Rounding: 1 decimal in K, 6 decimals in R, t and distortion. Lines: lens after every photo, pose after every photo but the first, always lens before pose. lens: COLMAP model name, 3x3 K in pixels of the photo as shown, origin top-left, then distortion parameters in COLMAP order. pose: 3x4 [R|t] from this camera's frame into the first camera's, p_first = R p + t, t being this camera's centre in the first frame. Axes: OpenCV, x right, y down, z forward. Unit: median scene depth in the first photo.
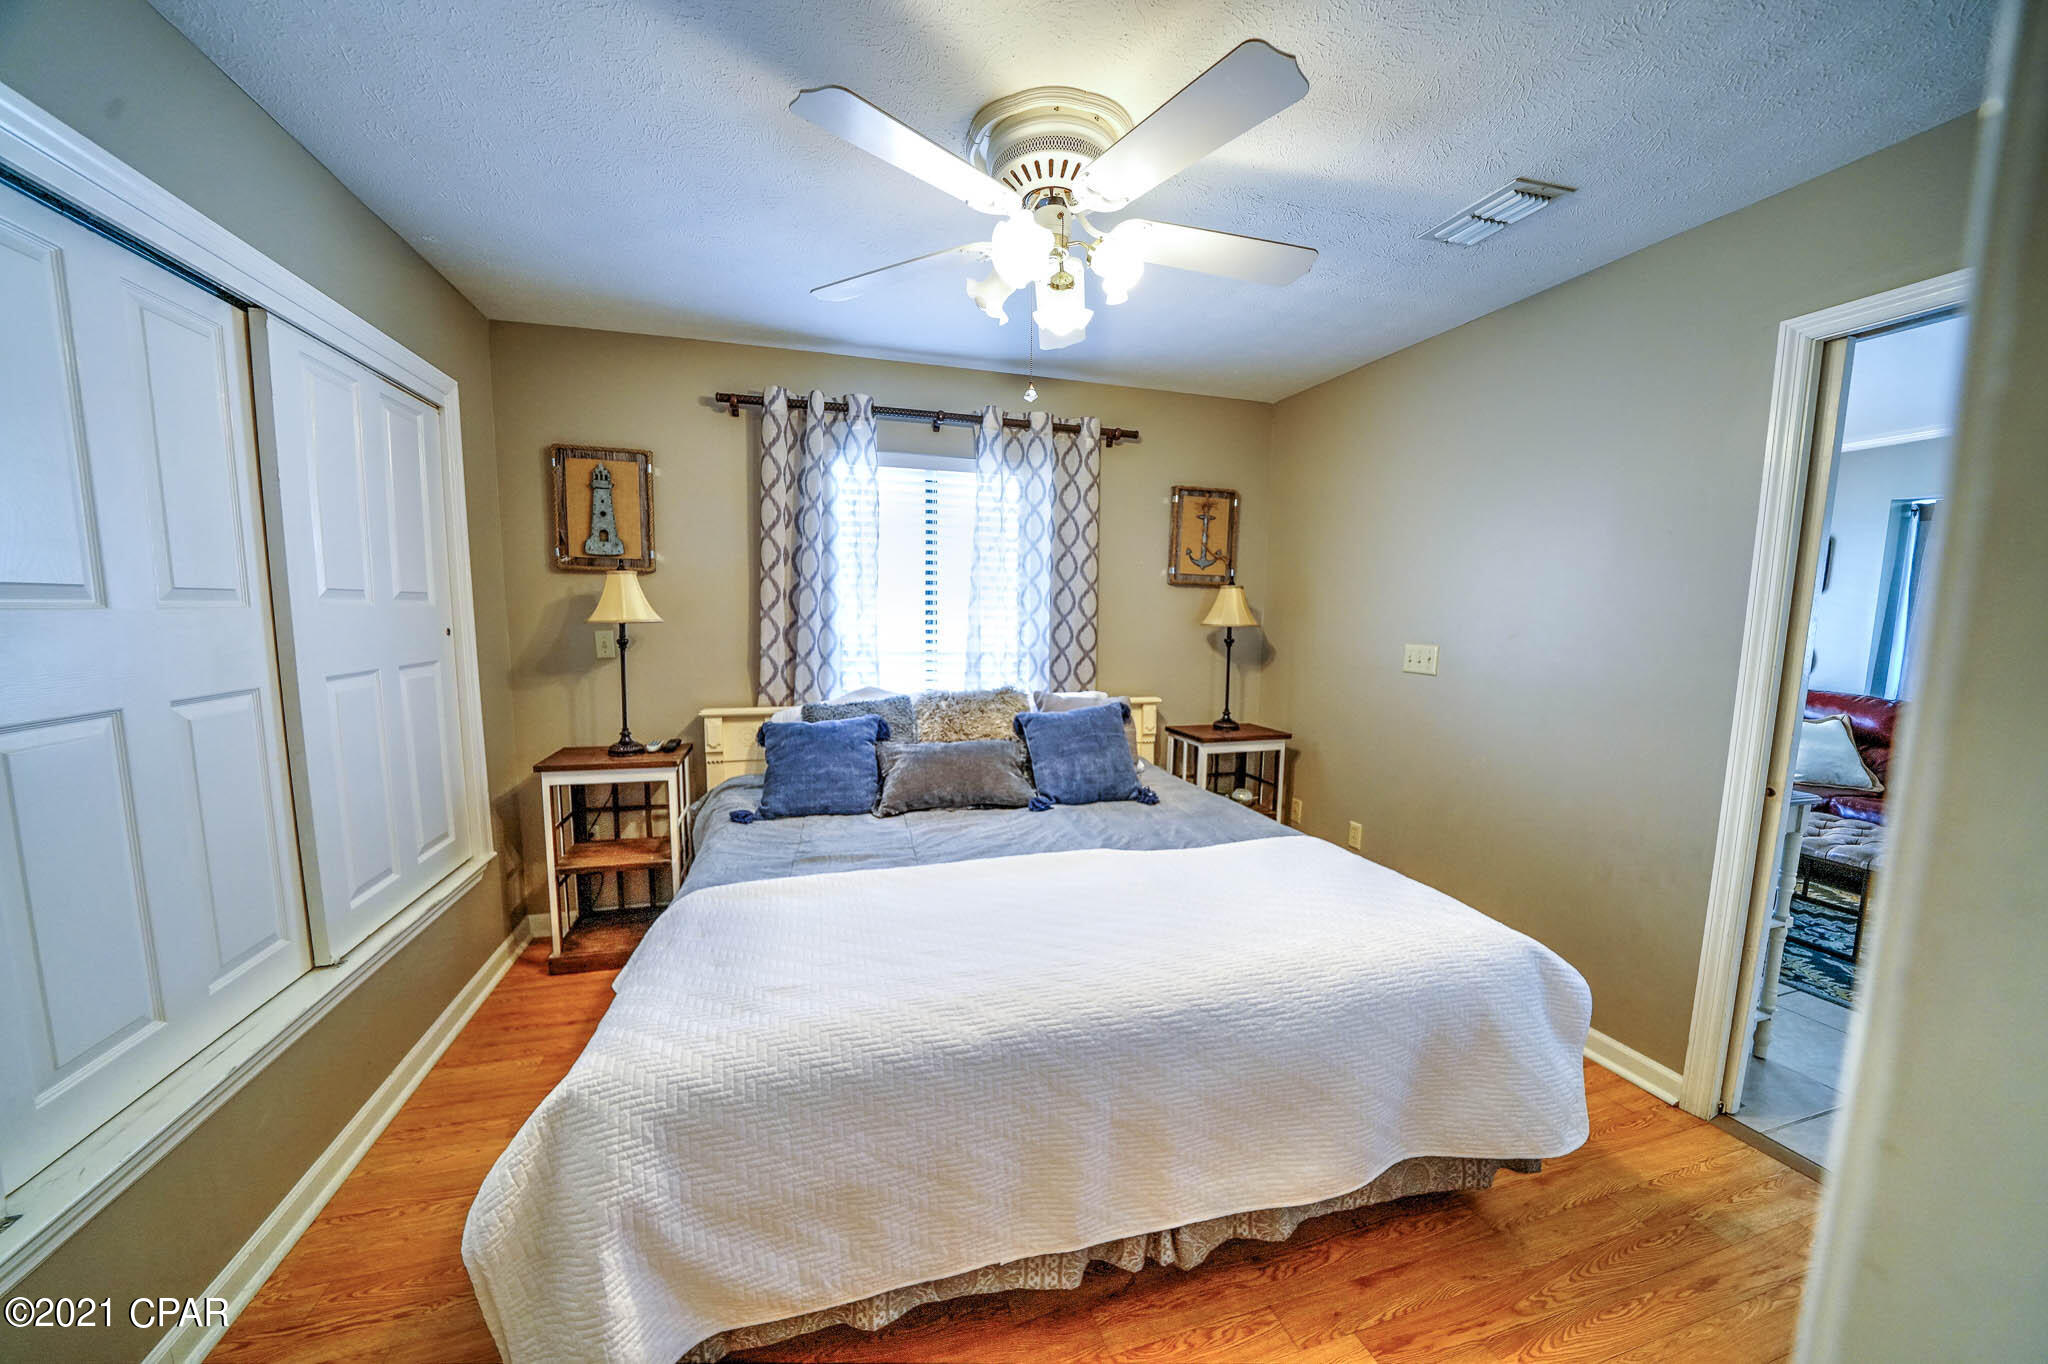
lens RADIAL K [[712.4, 0, 1006.5], [0, 712.4, 693.0], [0, 0, 1]] dist [-0.023986, 0.002335]
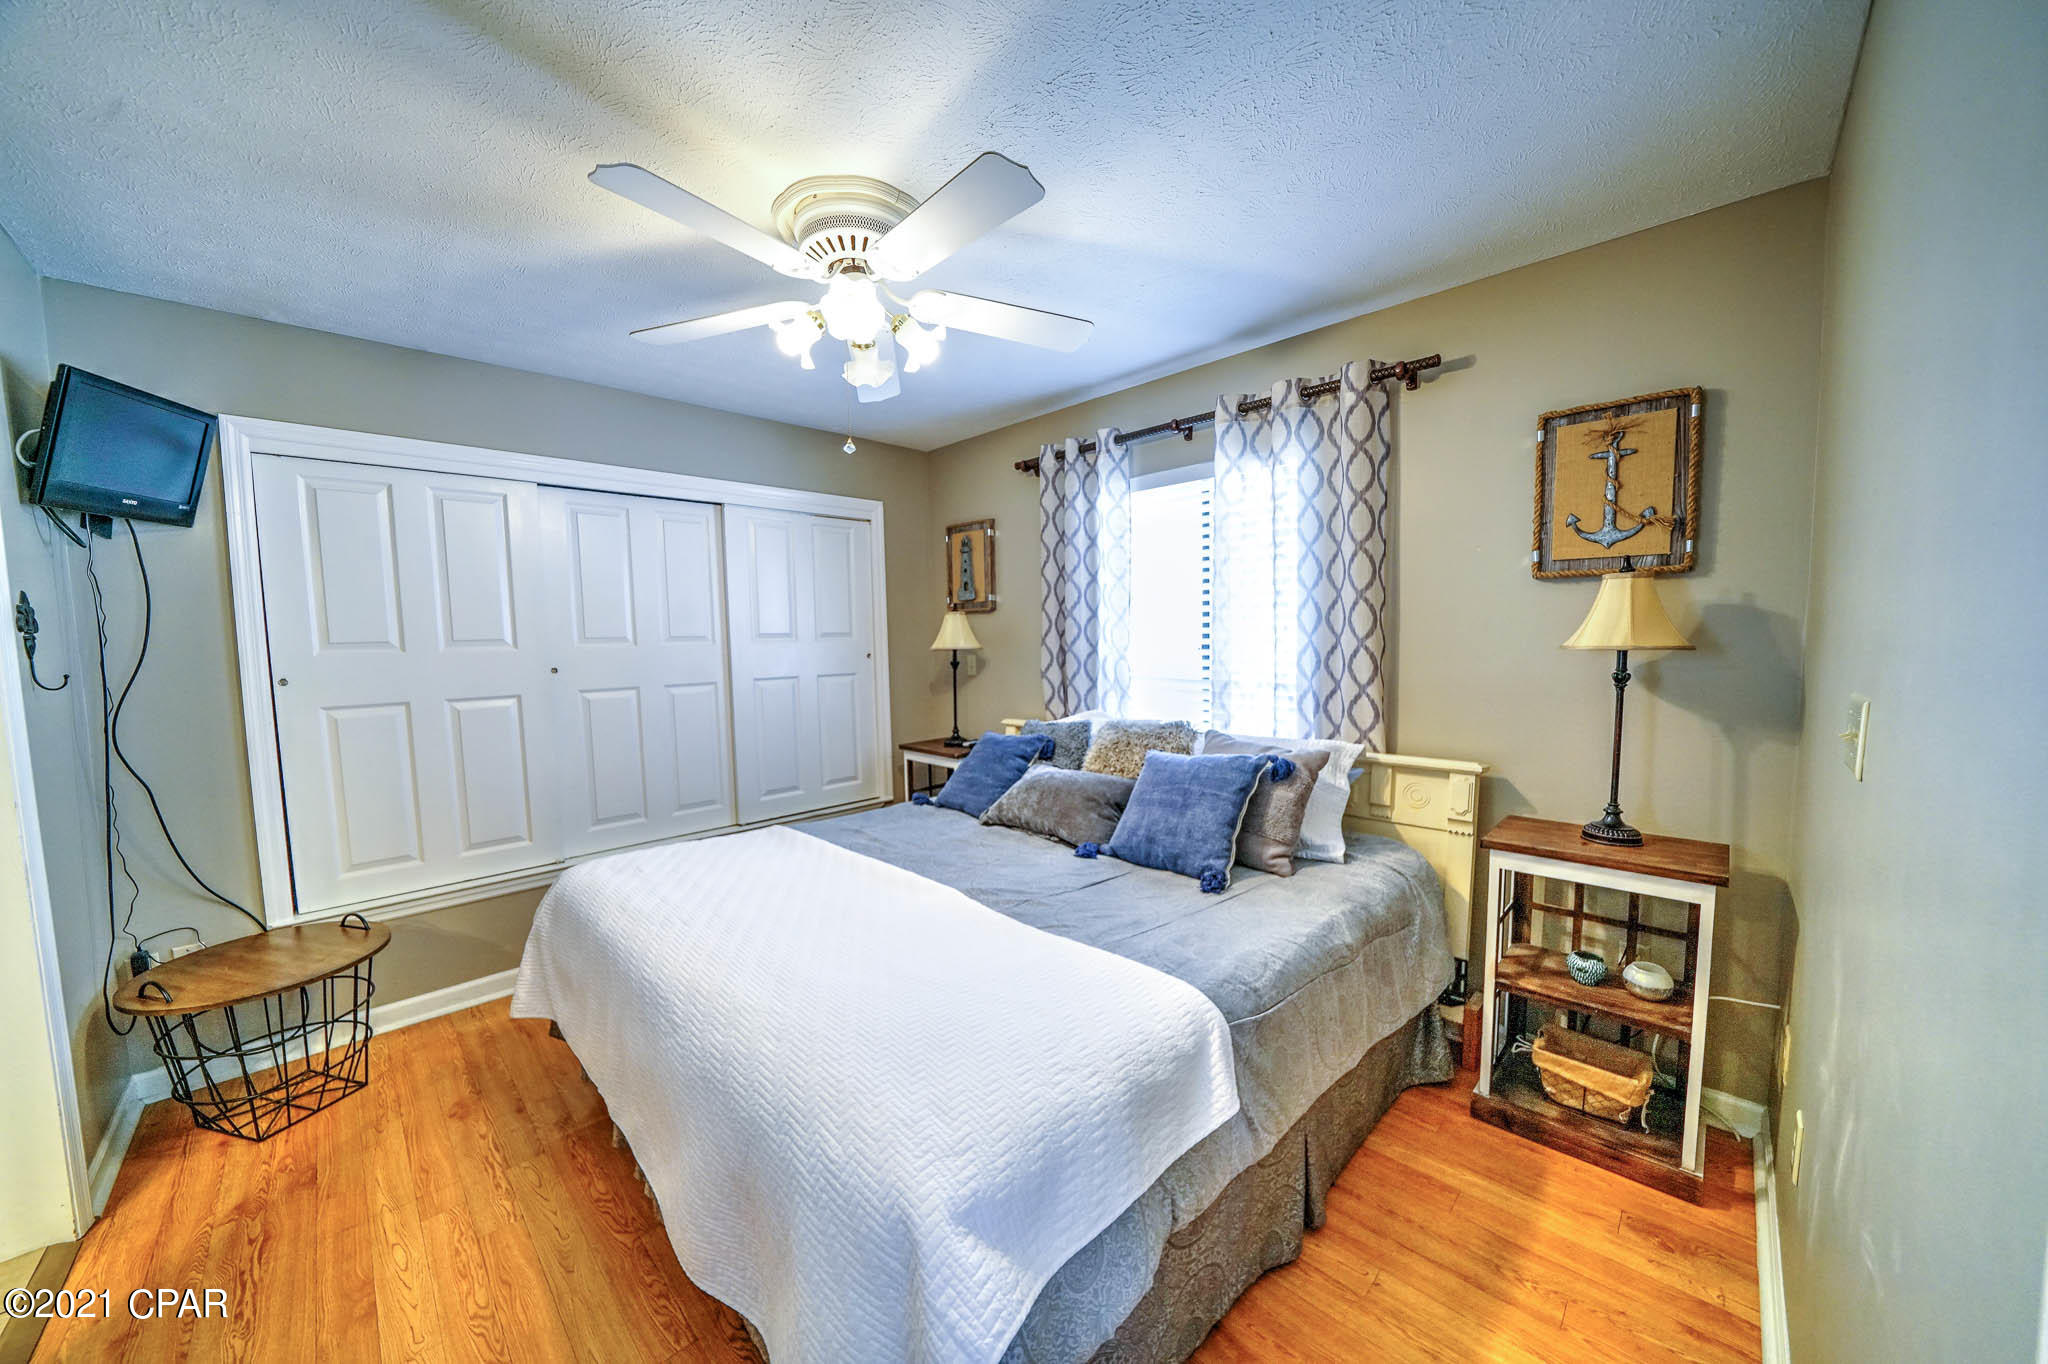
lens RADIAL K [[712.4, 0, 1006.1], [0, 712.4, 692.9], [0, 0, 1]] dist [-0.023986, 0.002335]
pose [[0.468265, 0.047986, -0.882284, 0.645659], [-0.077352, 0.996917, 0.013167, -0.037243], [0.880196, 0.062081, 0.470533, 0.396604]]
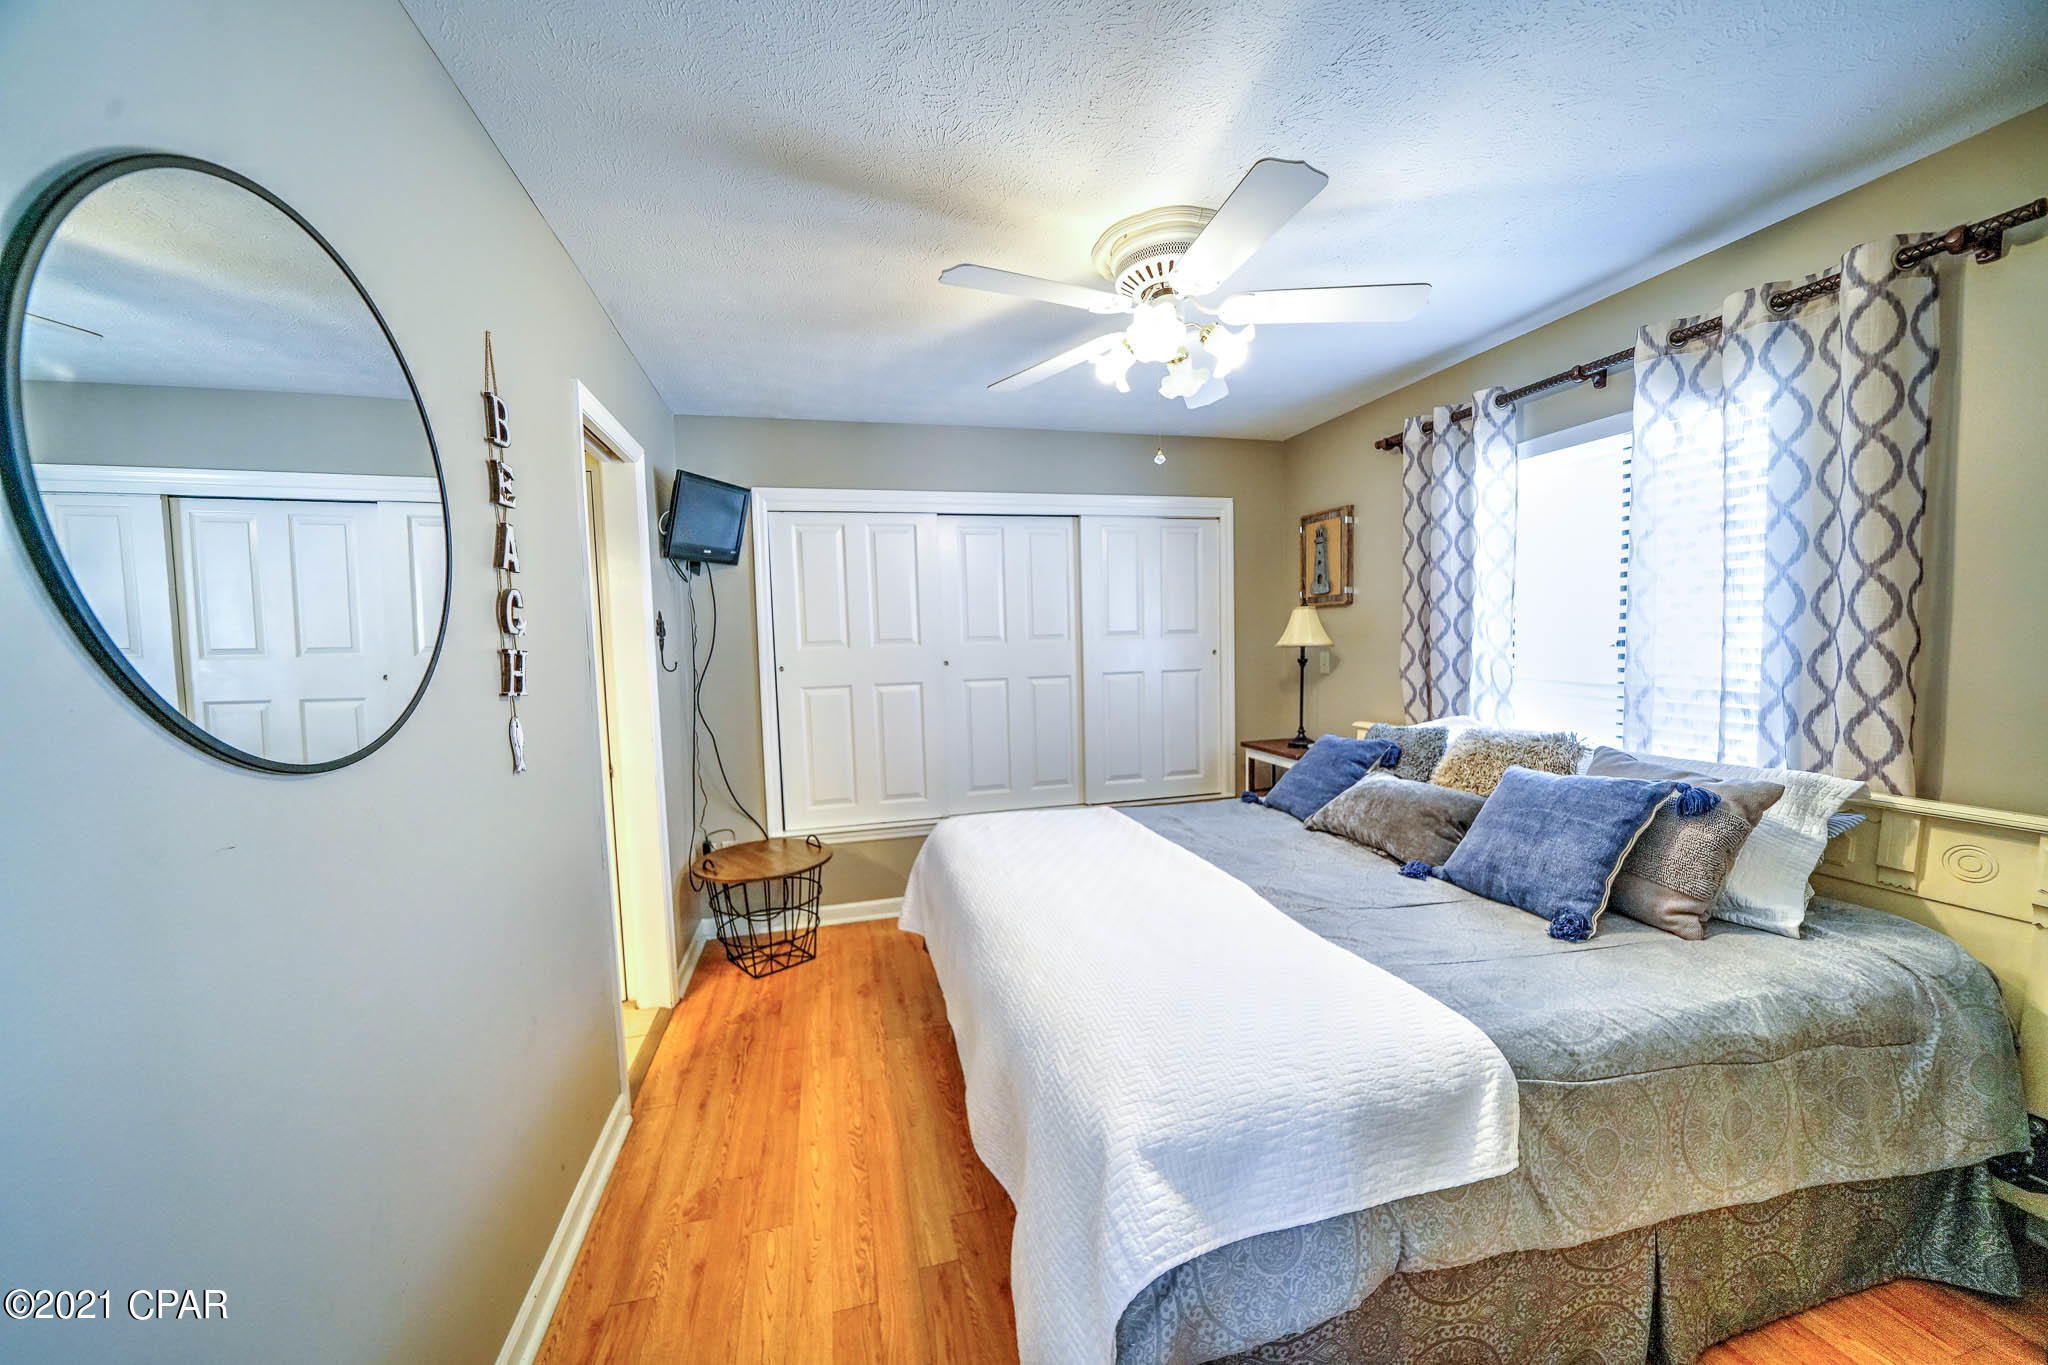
lens RADIAL K [[712.4, 0, 1006.5], [0, 712.4, 693.8], [0, 0, 1]] dist [-0.023986, 0.002335]
pose [[-0.043482, 0.062608, -0.997091, 0.708576], [-0.089229, 0.993802, 0.066293, -0.044746], [0.995062, 0.091852, -0.037626, 0.457838]]
